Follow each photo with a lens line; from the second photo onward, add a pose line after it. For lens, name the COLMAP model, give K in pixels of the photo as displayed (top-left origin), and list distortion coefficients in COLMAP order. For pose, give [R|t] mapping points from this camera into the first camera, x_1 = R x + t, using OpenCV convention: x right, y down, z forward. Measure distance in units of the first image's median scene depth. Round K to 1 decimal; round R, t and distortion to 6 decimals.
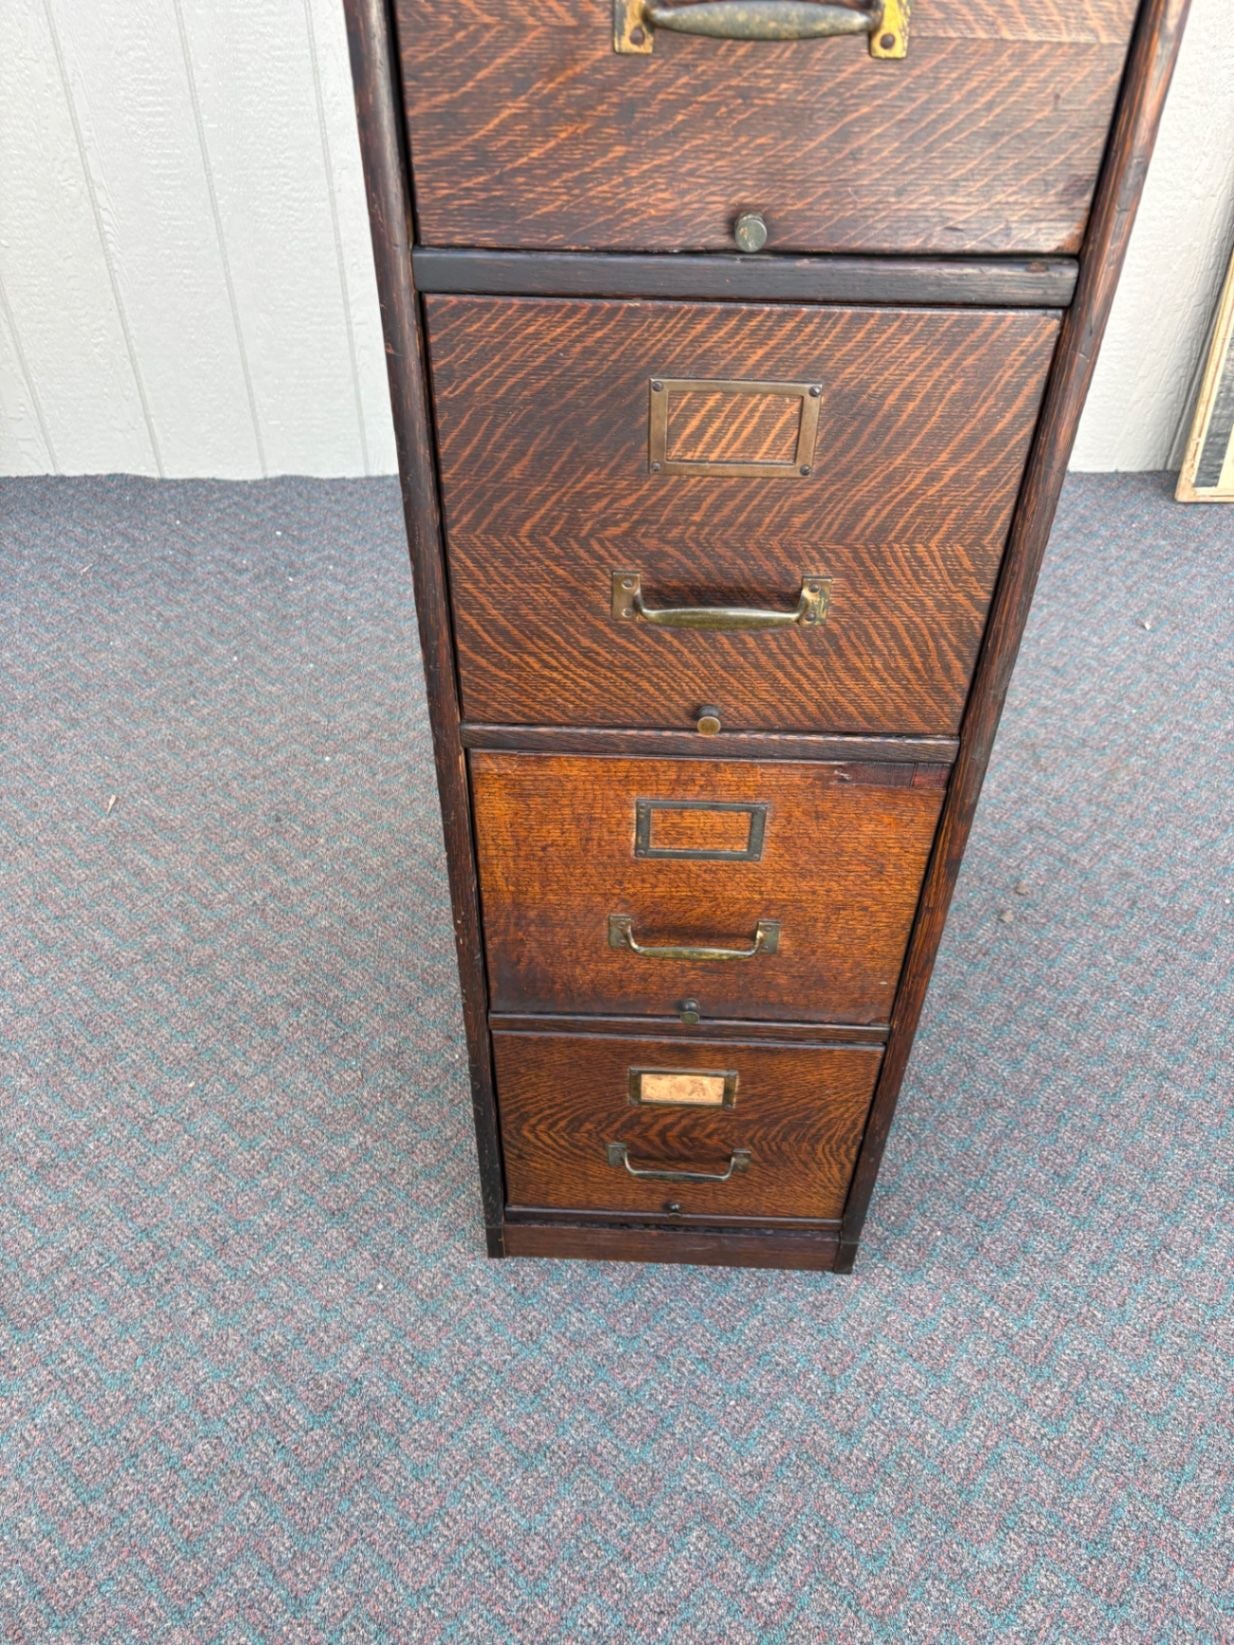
lens RADIAL K [[1245.2, 0, 622.7], [0, 1245.2, 821.8], [0, 0, 1]] dist [0.039857, -0.035153]
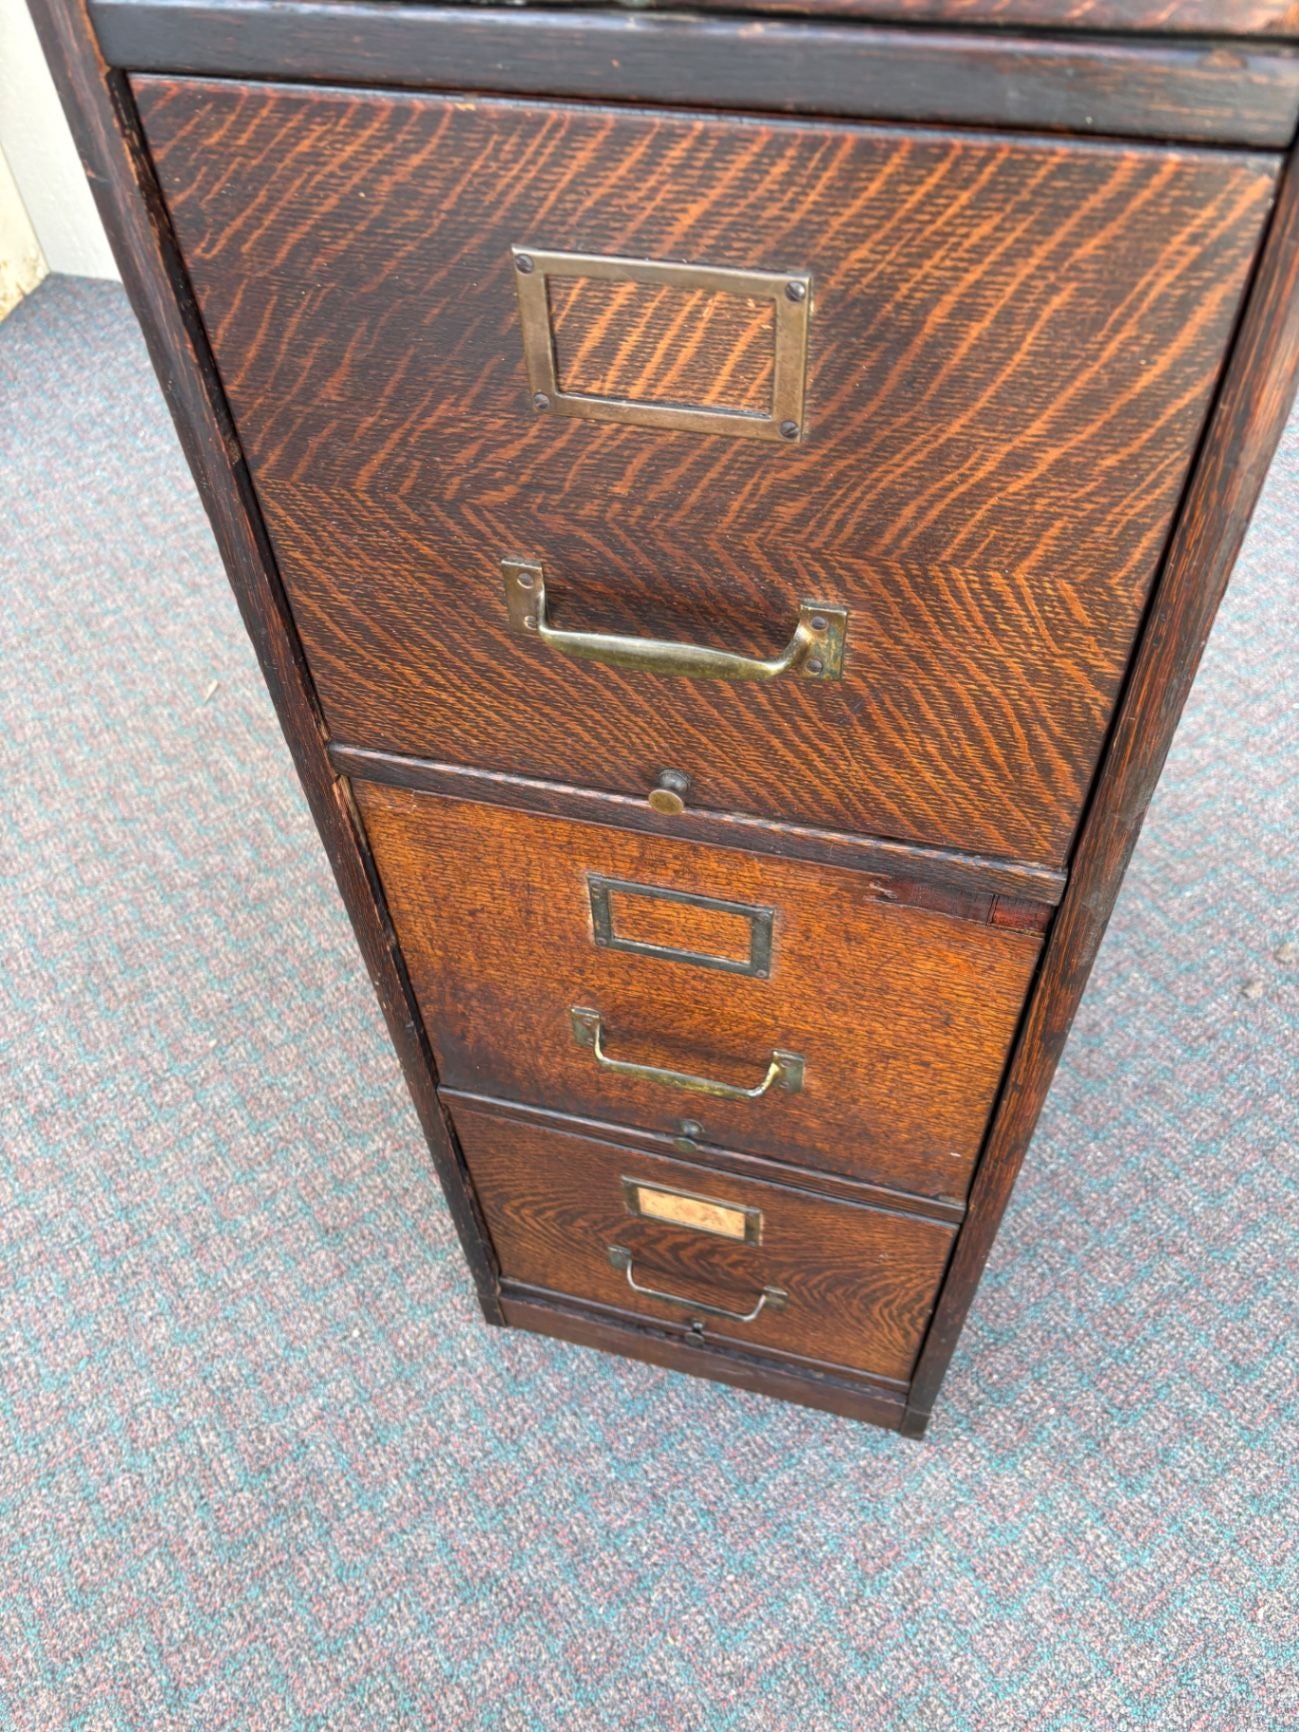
lens RADIAL K [[1314.1, 0, 662.4], [0, 1314.1, 870.8], [0, 0, 1]] dist [0.058054, -0.073554]
pose [[0.971899, 0.145264, -0.185230, 0.174218], [-0.118887, 0.982061, 0.146366, -0.124380], [0.203169, -0.120231, 0.971734, 0.284154]]
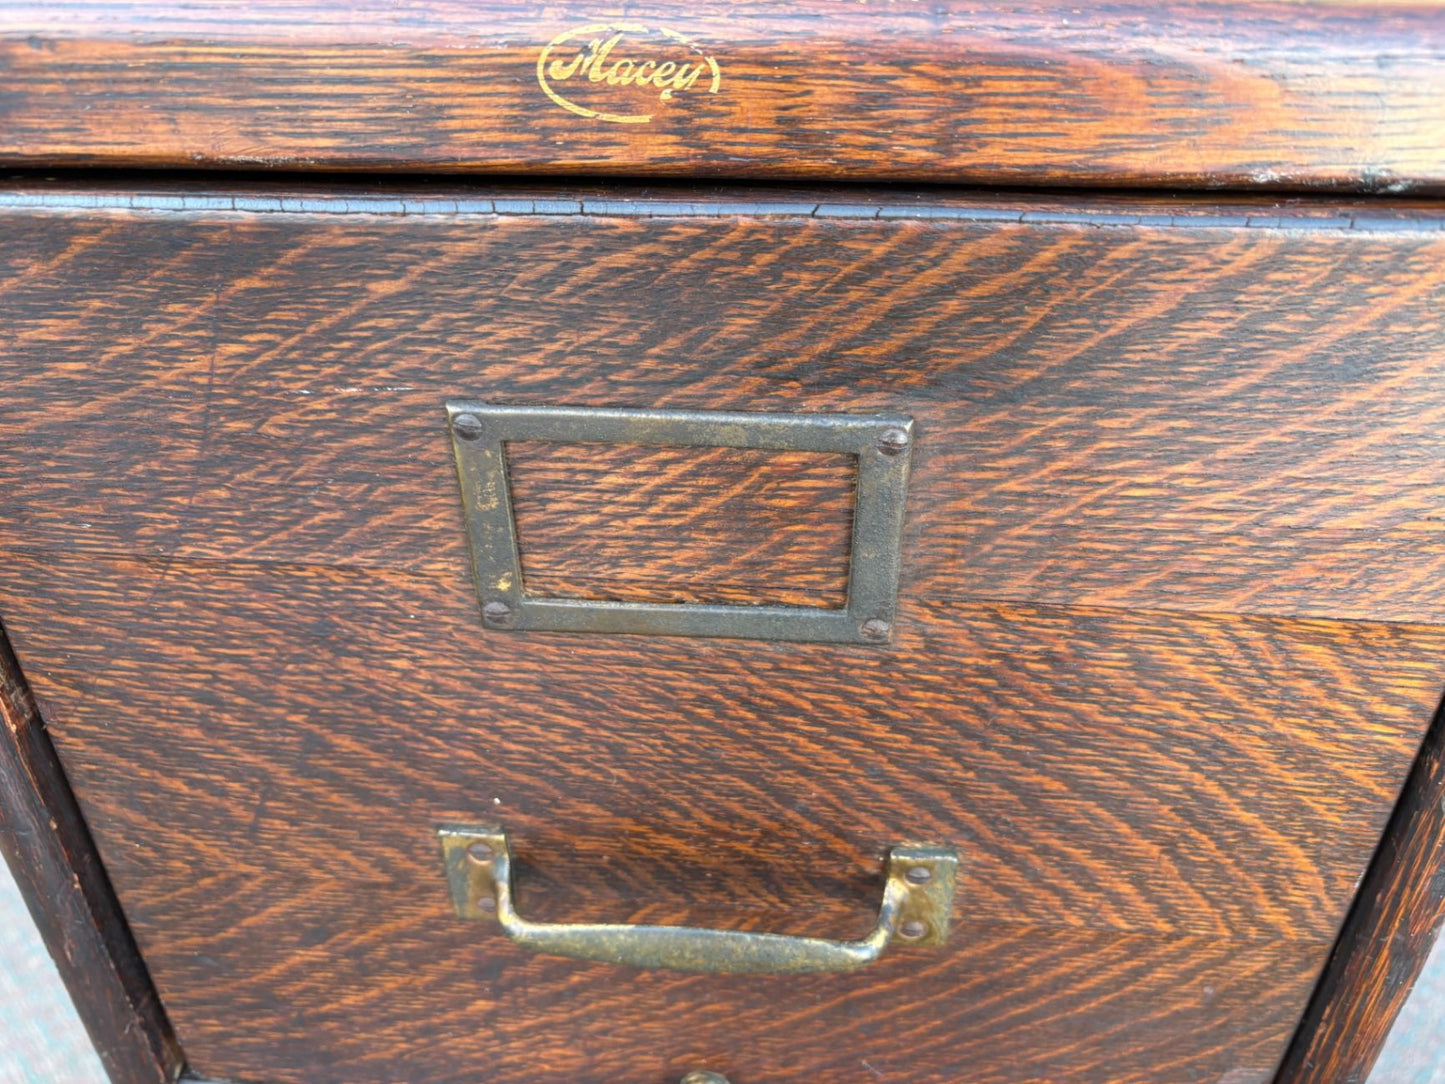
lens RADIAL K [[1101.9, 0, 726.0], [0, 1101.9, 542.1], [0, 0, 1]] dist [-0.001862, -0.002021]
pose [[0.999315, 0.011789, -0.035078, 0.084714], [-0.018429, 0.980532, -0.195494, -0.420207], [0.032090, 0.196007, 0.980077, 0.279340]]
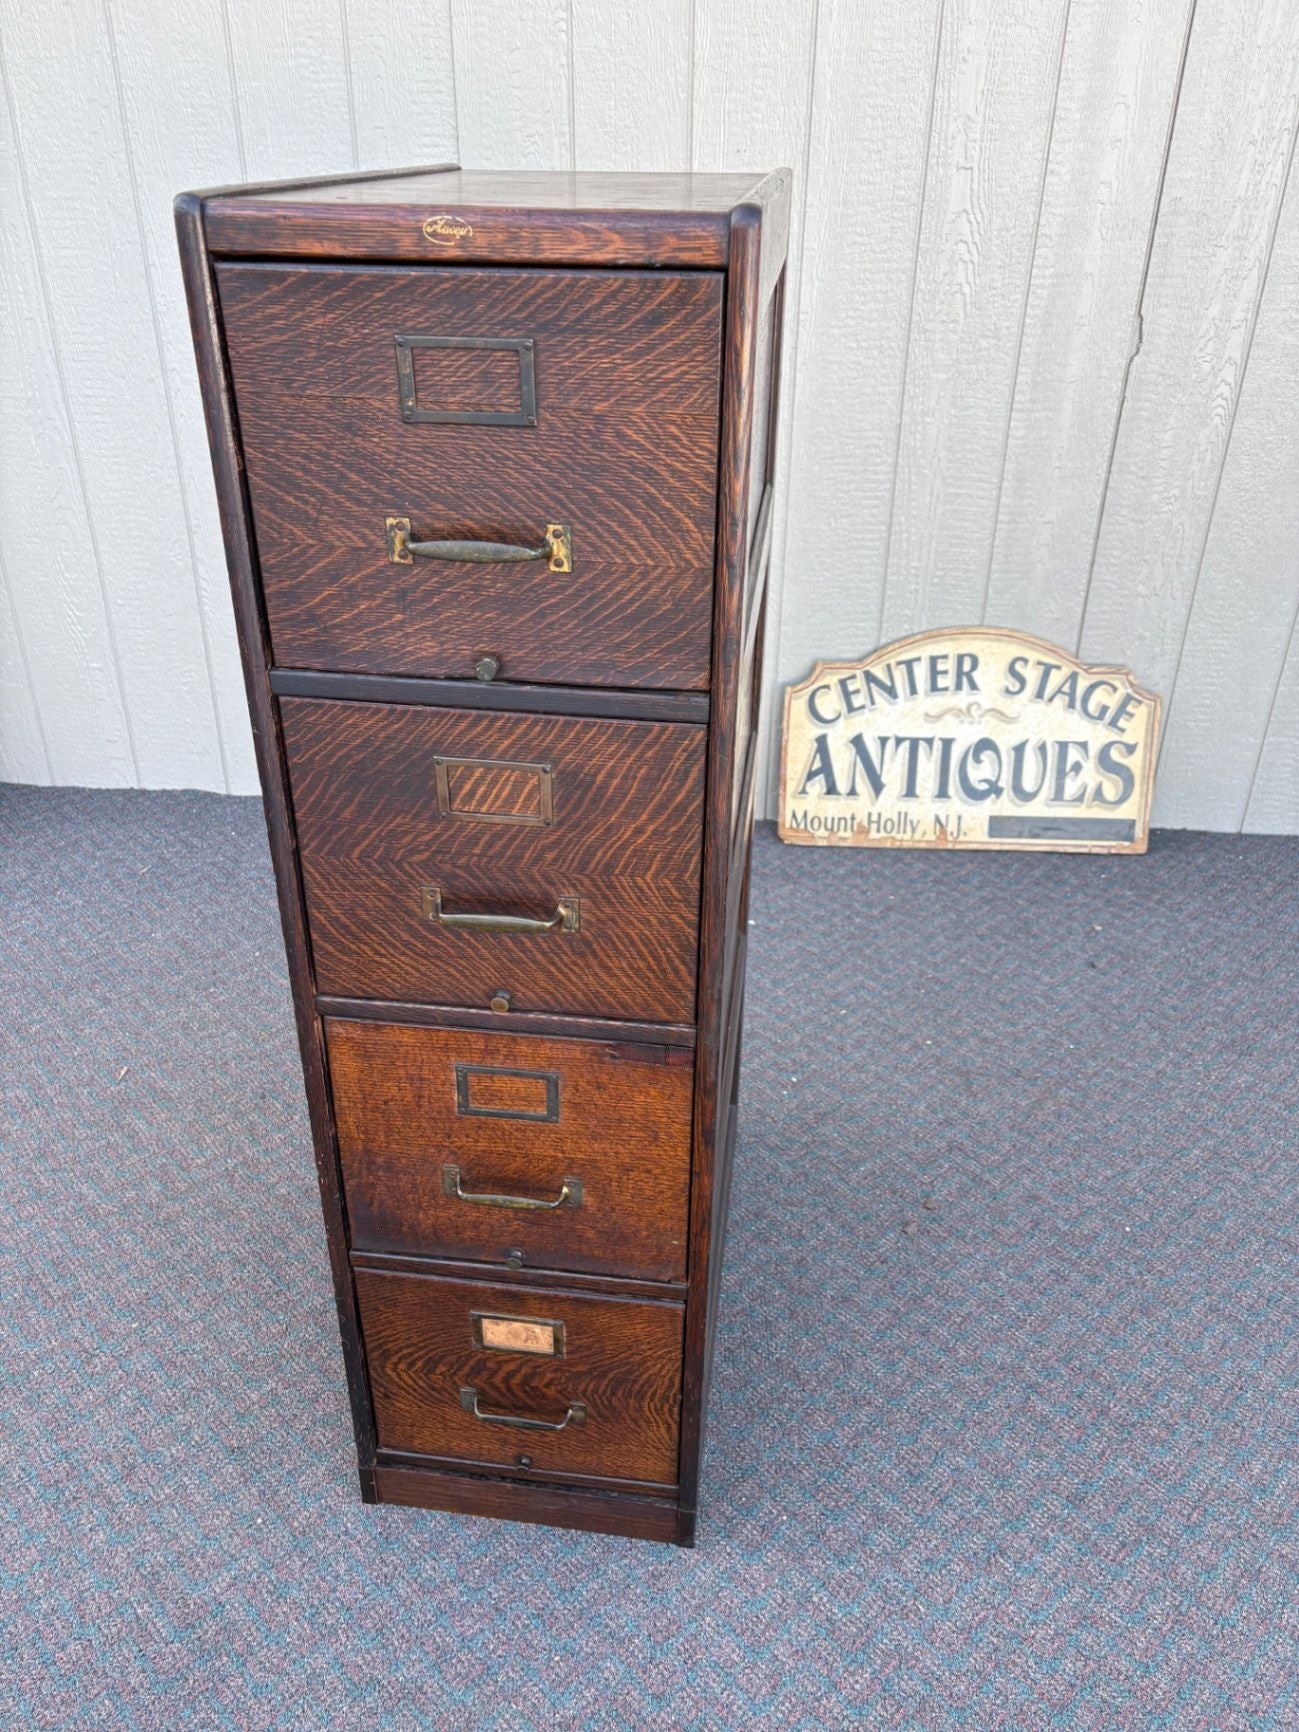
lens RADIAL K [[1304.0, 0, 638.8], [0, 1304.0, 869.5], [0, 0, 1]] dist [0.056592, -0.068042]
pose [[0.995280, 0.046506, -0.085180, 0.282180], [-0.063826, 0.974850, -0.213527, 0.056333], [0.073107, 0.217955, 0.973217, -0.299144]]
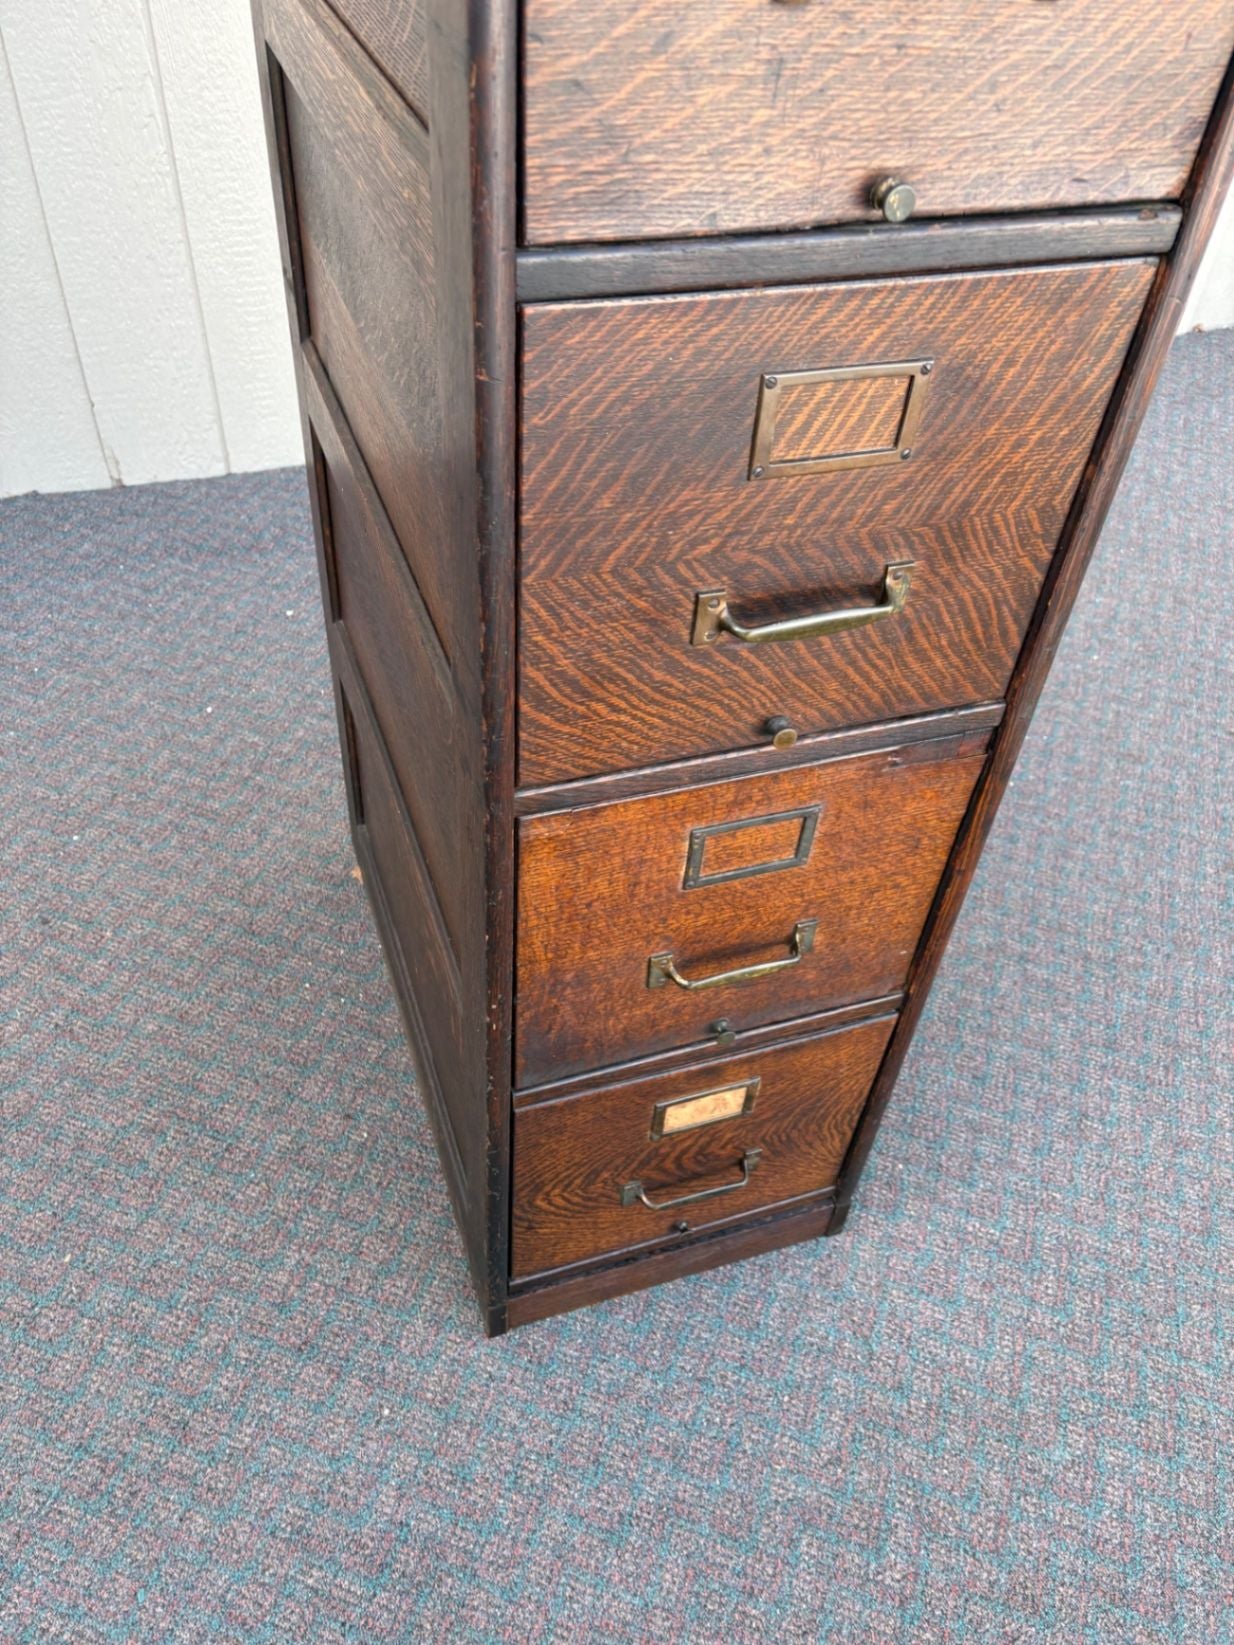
lens RADIAL K [[1247.2, 0, 612.3], [0, 1247.2, 822.6], [0, 0, 1]] dist [0.034658, -0.025712]
pose [[0.931452, -0.217537, 0.291674, -0.290012], [0.205393, 0.976026, 0.072025, -0.095609], [-0.300350, -0.007180, 0.953802, 0.137026]]
